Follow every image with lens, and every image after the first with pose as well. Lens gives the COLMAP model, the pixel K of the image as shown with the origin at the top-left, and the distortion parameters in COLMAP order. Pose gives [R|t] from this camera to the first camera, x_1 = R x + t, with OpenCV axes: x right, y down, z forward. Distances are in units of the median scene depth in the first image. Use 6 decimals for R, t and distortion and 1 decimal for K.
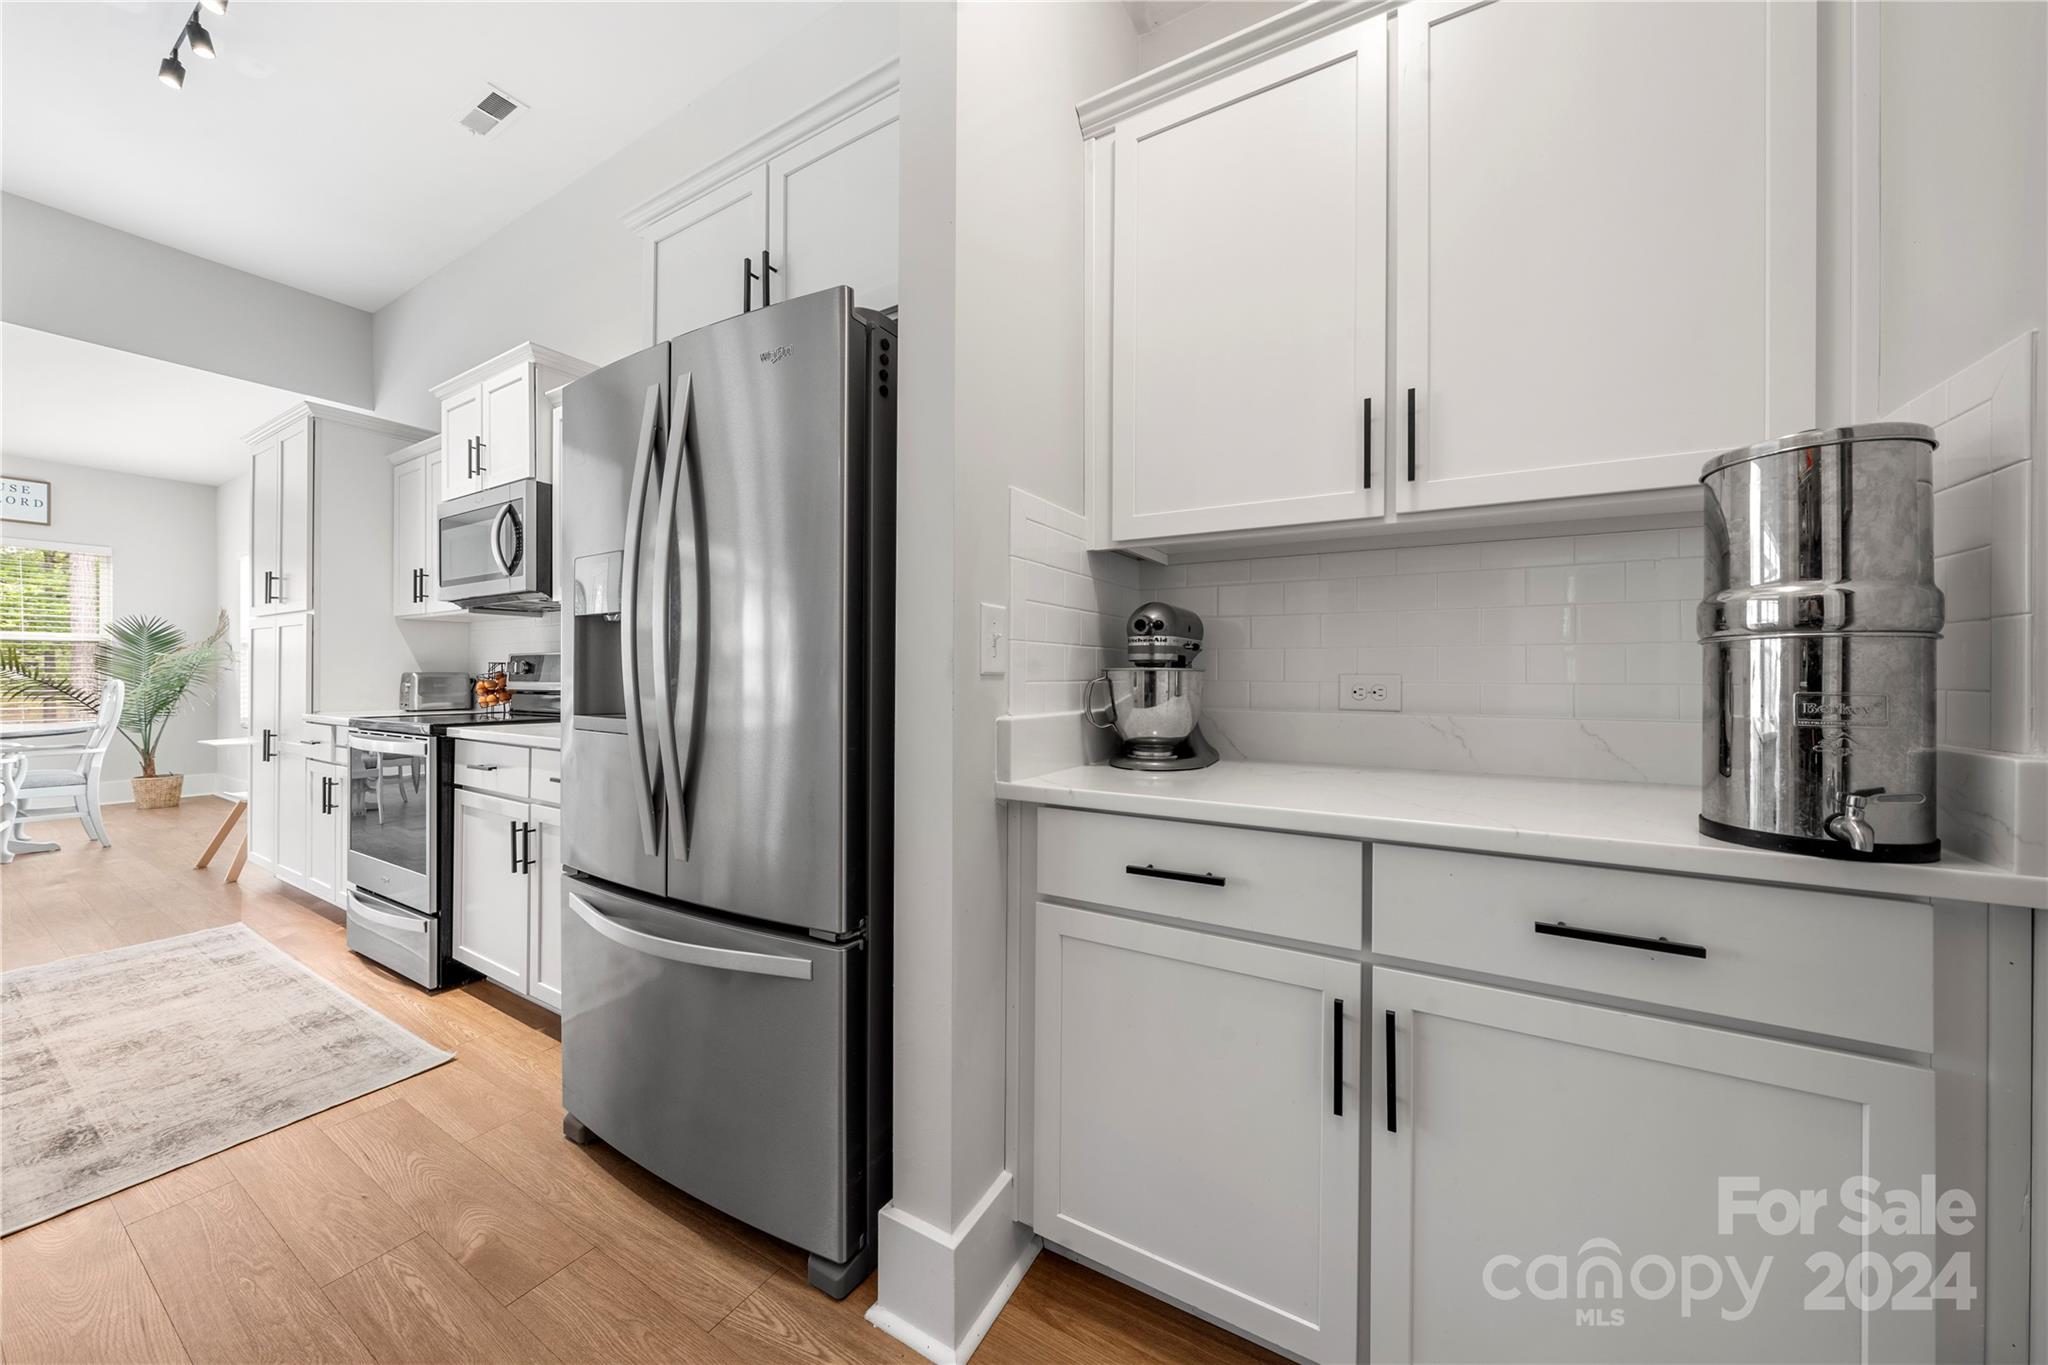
lens RADIAL K [[709.8, 0, 1025.1], [0, 709.8, 674.6], [0, 0, 1]] dist [-0.000787, 0.000127]
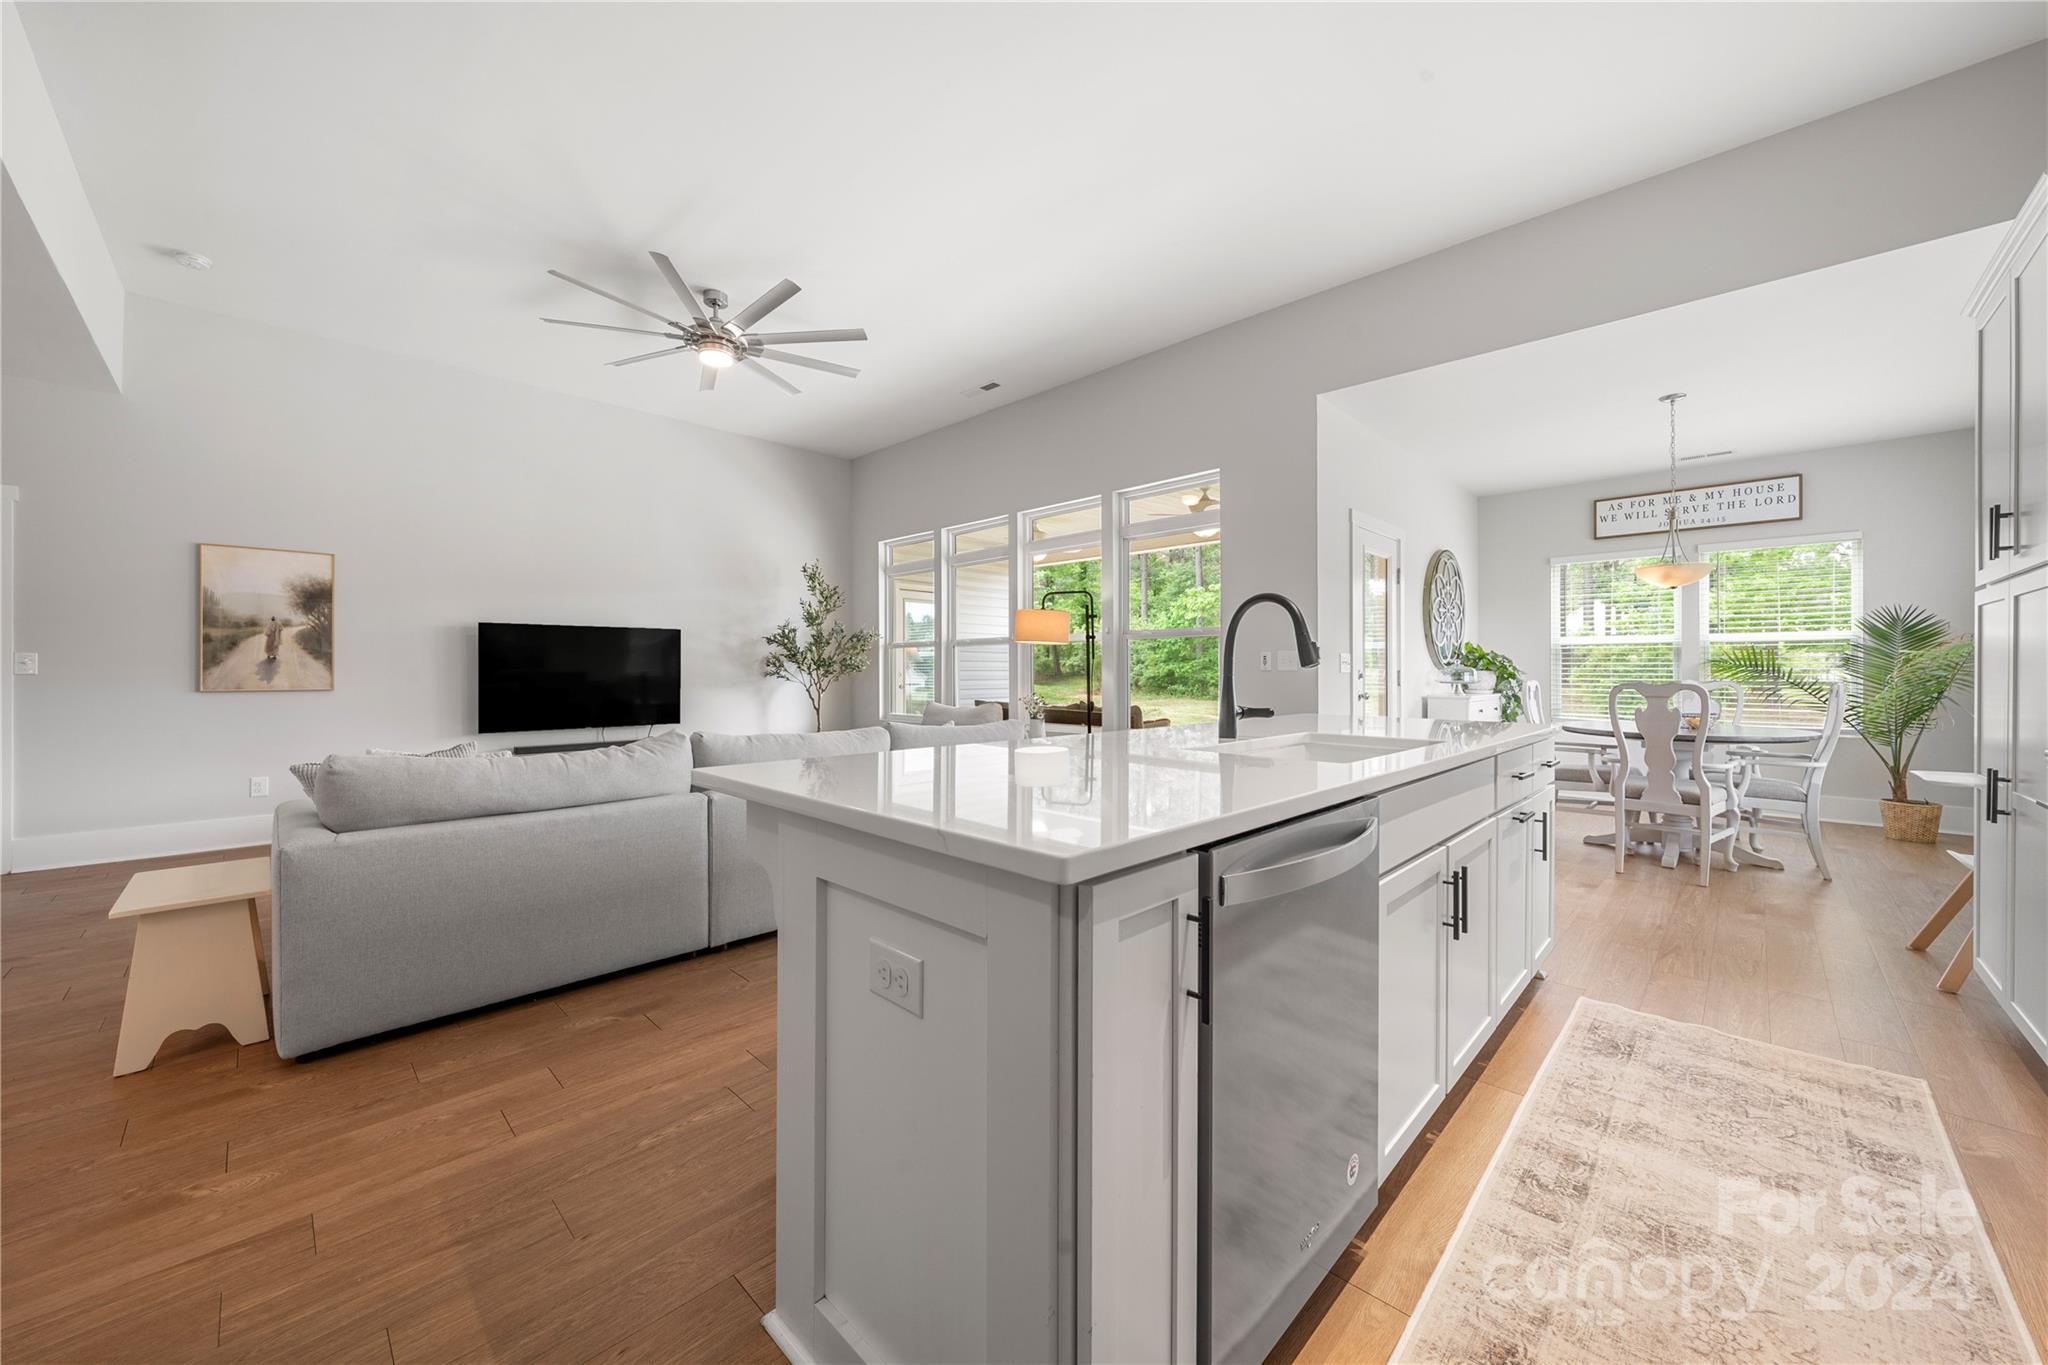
lens RADIAL K [[746.5, 0, 1027.2], [0, 746.5, 671.6], [0, 0, 1]] dist [-0.002277, -0.000253]
pose [[-0.229292, -0.003255, -0.973352, -0.305494], [-0.002649, 0.999993, -0.002720, -0.001492], [0.973354, 0.001954, -0.229299, 0.397296]]
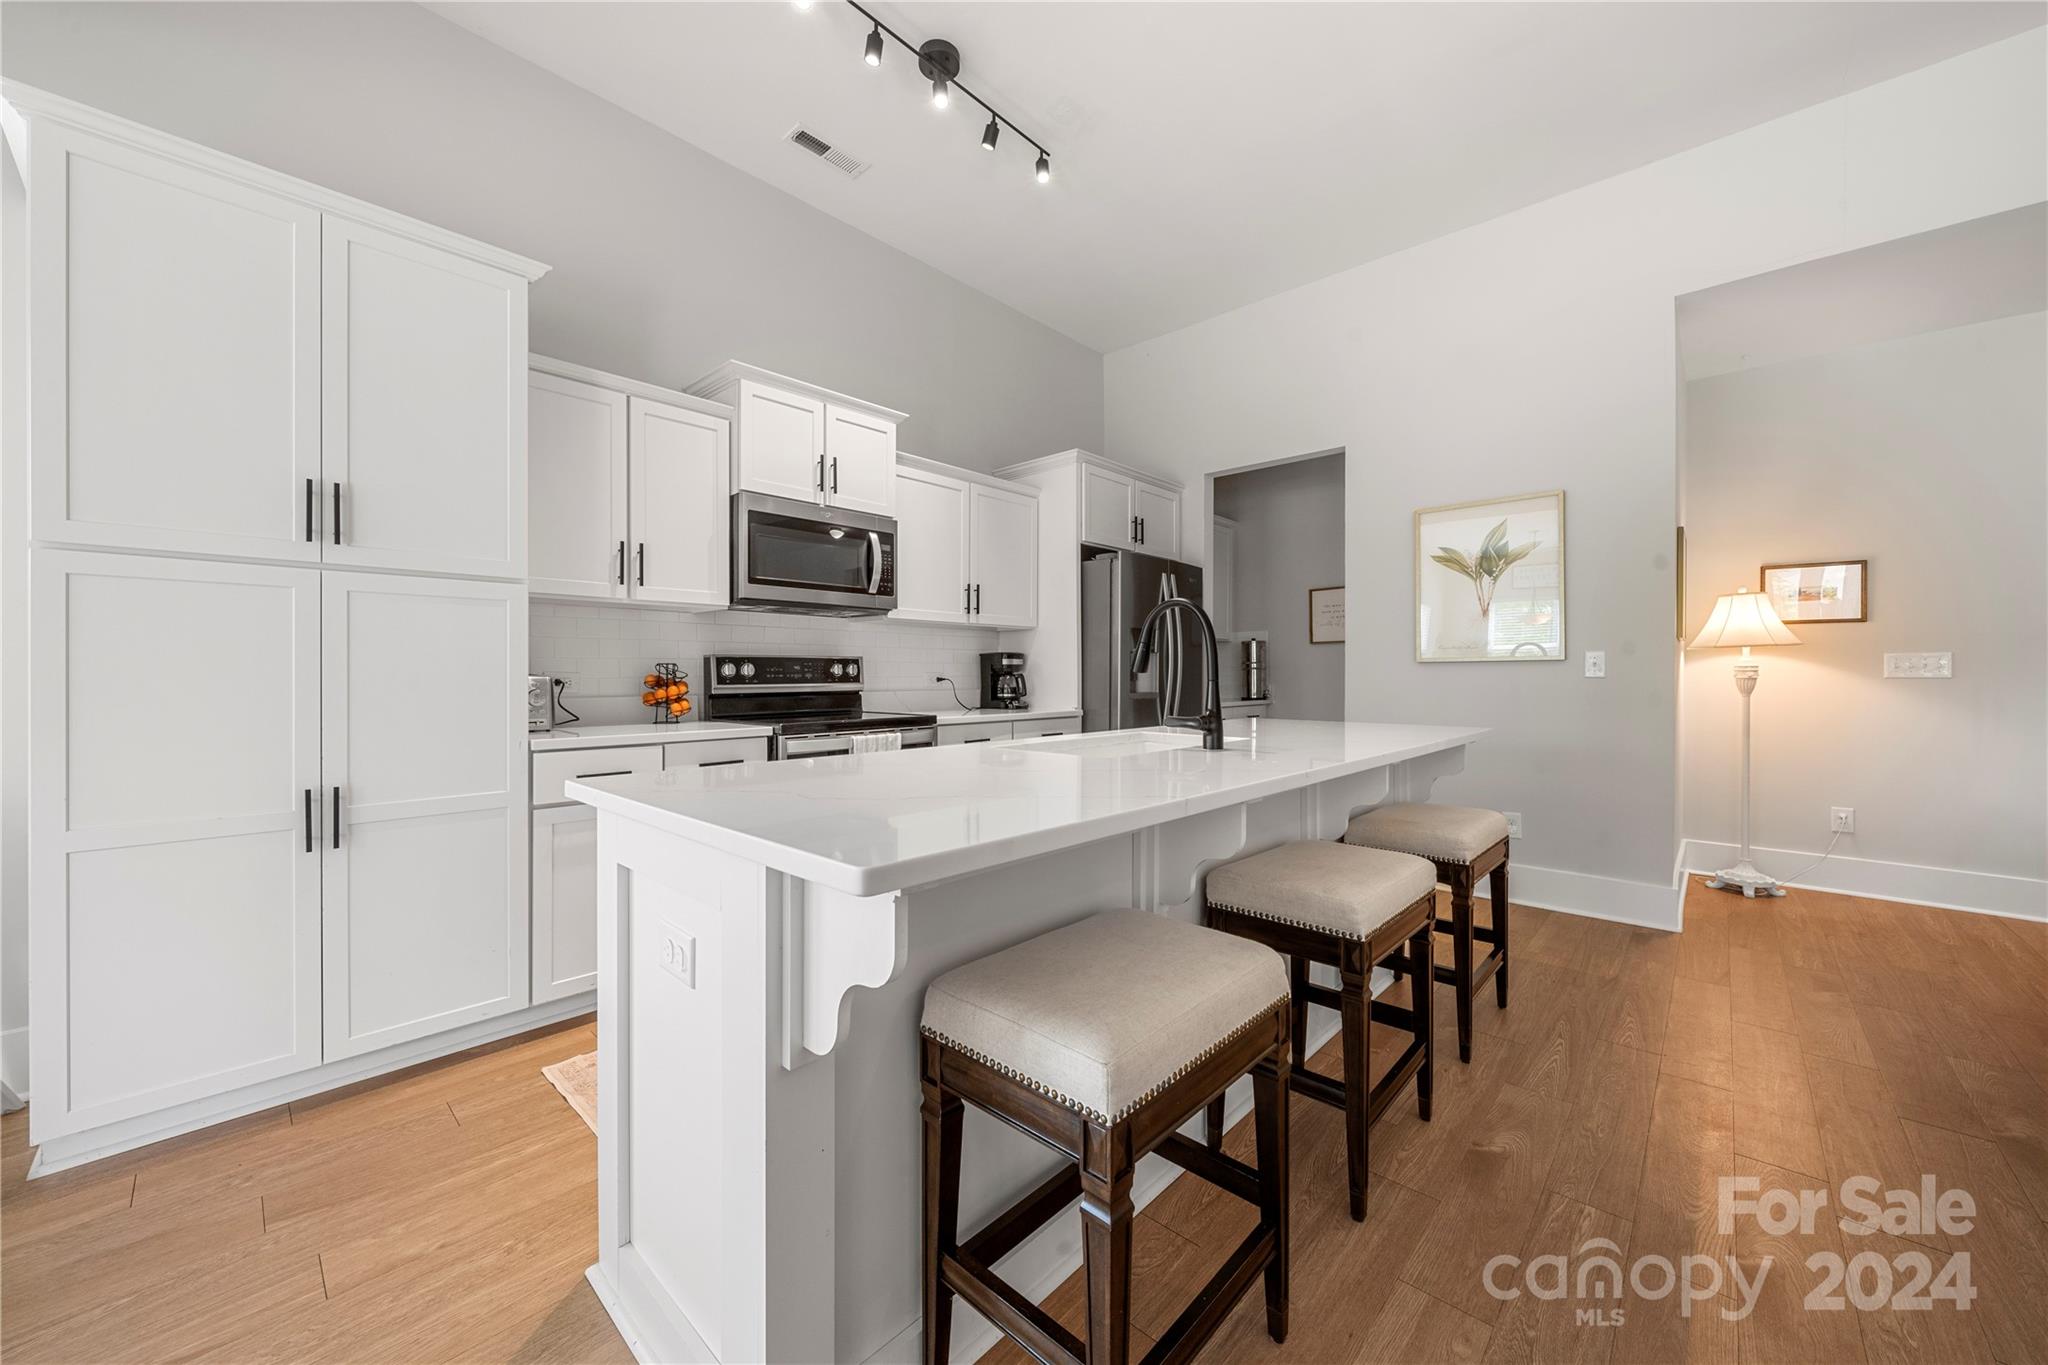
lens RADIAL K [[751.1, 0, 1022.9], [0, 751.1, 677.9], [0, 0, 1]] dist [0.001544, -0.000013]
pose [[0.205405, -0.008242, 0.978642, -1.714308], [-0.000936, 0.999962, 0.008618, -0.008573], [-0.978677, -0.002686, 0.205390, 0.450811]]
